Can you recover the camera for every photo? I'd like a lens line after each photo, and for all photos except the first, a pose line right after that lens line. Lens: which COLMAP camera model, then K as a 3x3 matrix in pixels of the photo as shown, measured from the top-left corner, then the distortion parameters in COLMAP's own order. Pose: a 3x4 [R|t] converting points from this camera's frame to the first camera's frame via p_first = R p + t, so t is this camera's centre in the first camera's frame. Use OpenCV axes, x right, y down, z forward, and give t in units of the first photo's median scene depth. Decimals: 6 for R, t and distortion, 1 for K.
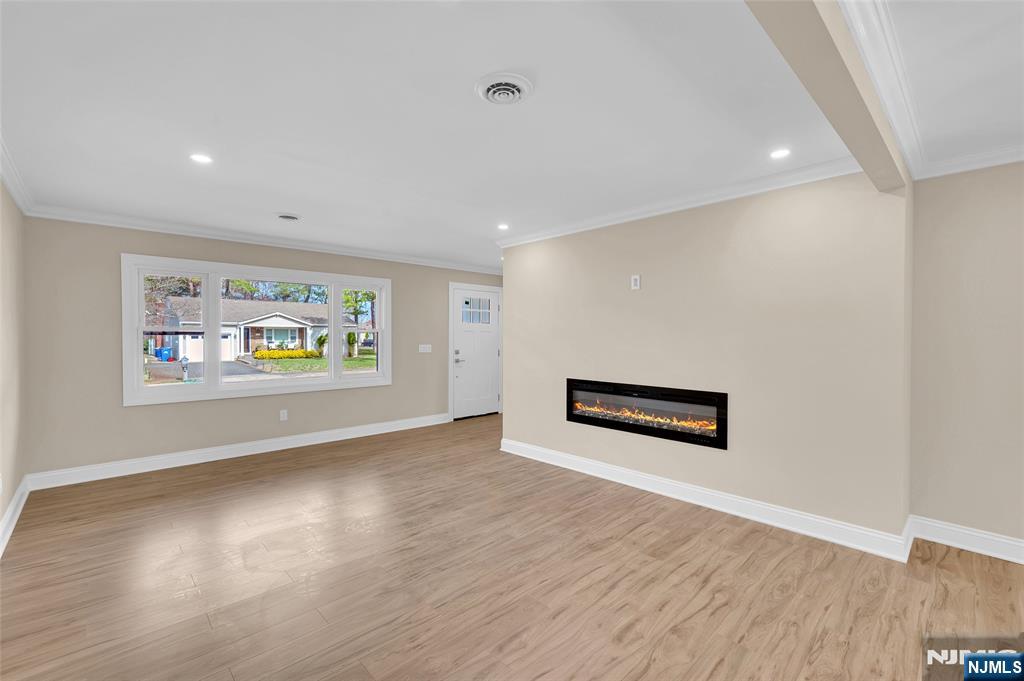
lens RADIAL K [[433.5, 0, 518.7], [0, 433.5, 336.6], [0, 0, 1]] dist [0.001520, -0.000217]
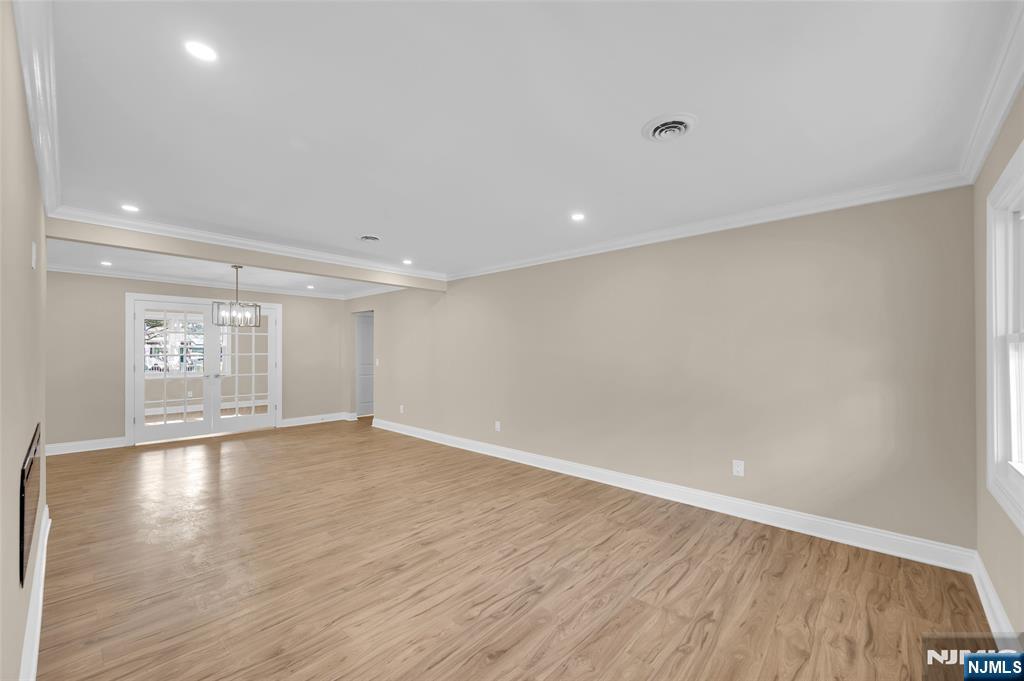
lens RADIAL K [[410.9, 0, 513.3], [0, 410.9, 349.3], [0, 0, 1]] dist [0.010589, -0.001204]
pose [[-0.998774, -0.007869, -0.048874, -0.317791], [-0.007407, 0.999926, -0.009613, -0.002194], [0.048946, -0.009239, -0.998759, 1.535973]]
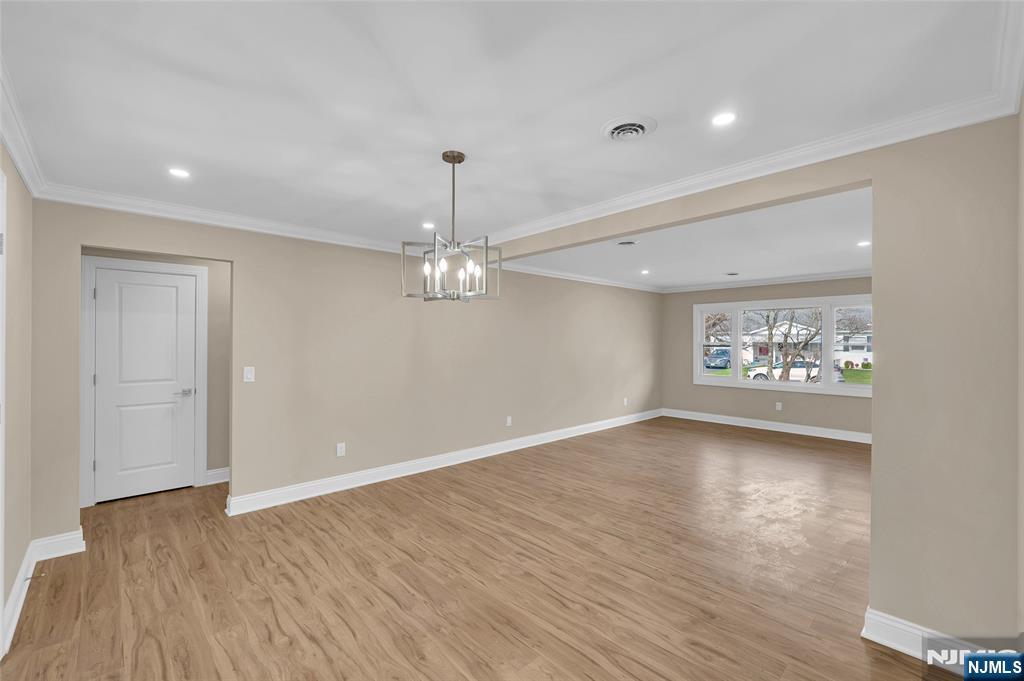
lens RADIAL K [[433.5, 0, 514.7], [0, 433.5, 343.5], [0, 0, 1]] dist [0.001520, -0.000217]
pose [[-0.018942, 0.000068, -0.999821, 1.125772], [-0.003215, 0.999995, 0.000129, -0.024103], [0.999815, 0.003216, -0.018941, 0.230652]]
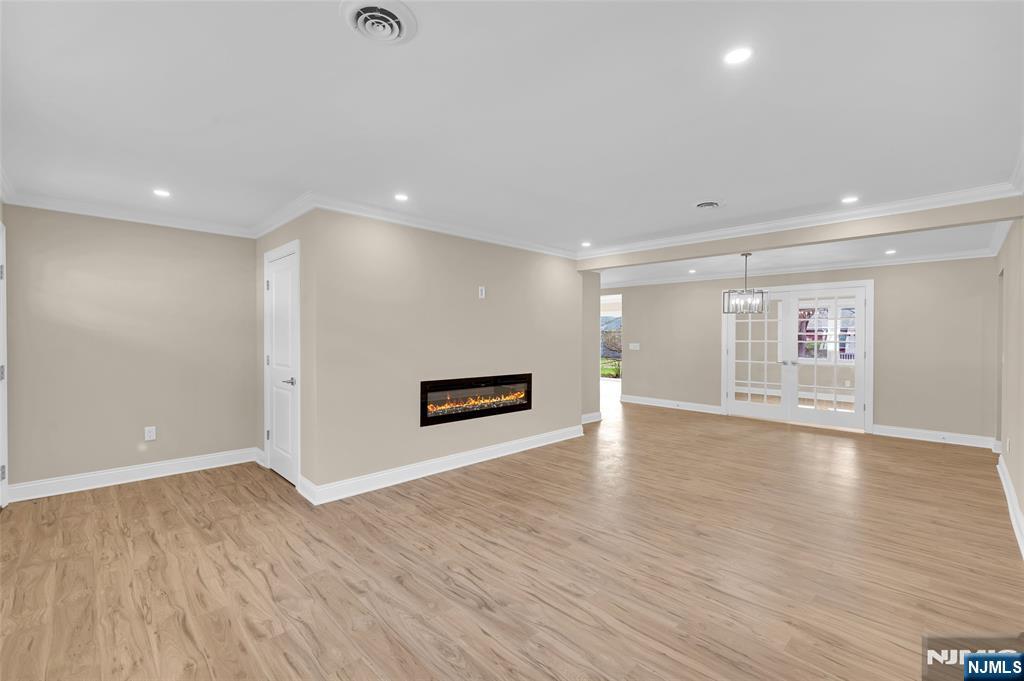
lens RADIAL K [[433.5, 0, 513.0], [0, 433.5, 336.7], [0, 0, 1]] dist [0.001520, -0.000217]
pose [[0.004517, -0.000999, 0.999989, -0.934462], [-0.004064, 0.999991, 0.001018, -0.003255], [-0.999982, -0.004069, 0.004513, 0.902589]]
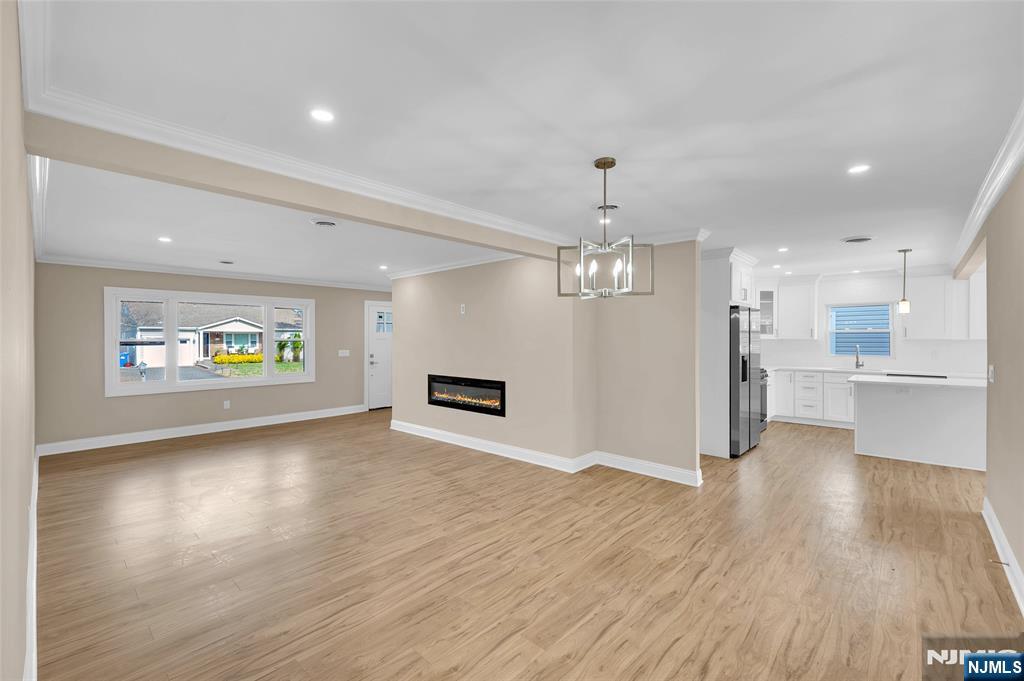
lens RADIAL K [[433.5, 0, 509.8], [0, 433.5, 339.4], [0, 0, 1]] dist [0.001520, -0.000217]
pose [[0.998794, -0.006640, 0.048655, 0.354167], [0.006560, 0.999977, 0.001791, -0.023617], [-0.048665, -0.001469, 0.998814, -0.498853]]
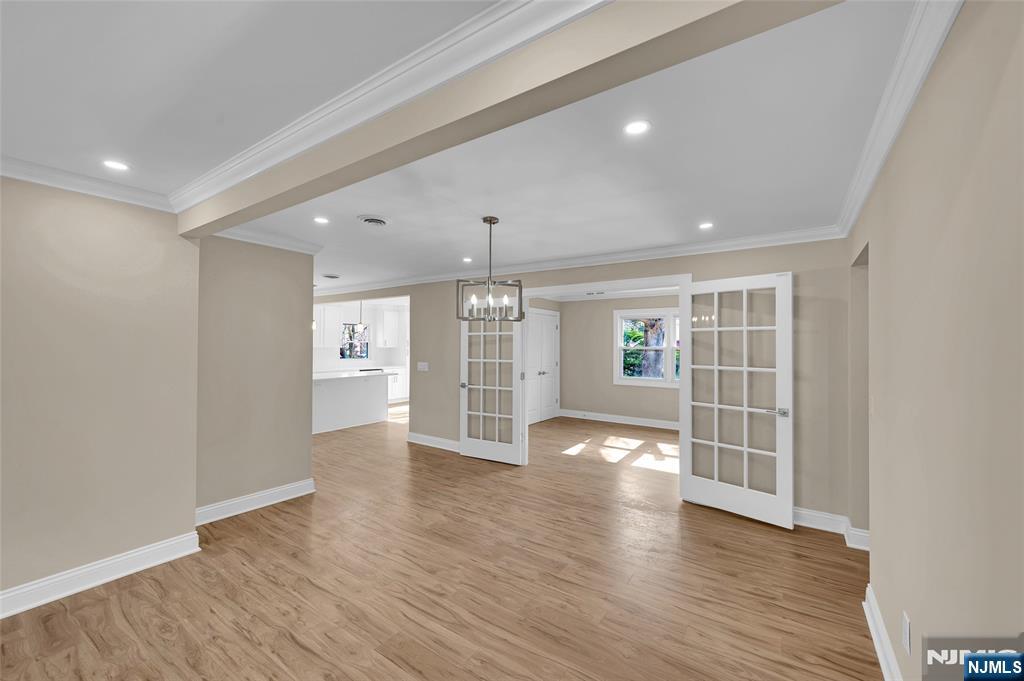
lens RADIAL K [[410.9, 0, 511.8], [0, 410.9, 337.7], [0, 0, 1]] dist [0.010589, -0.001204]
pose [[-0.187643, 0.012269, 0.982161, -0.271997], [-0.006106, 0.999888, -0.013657, -0.040212], [-0.982218, -0.008560, -0.187547, 0.242364]]
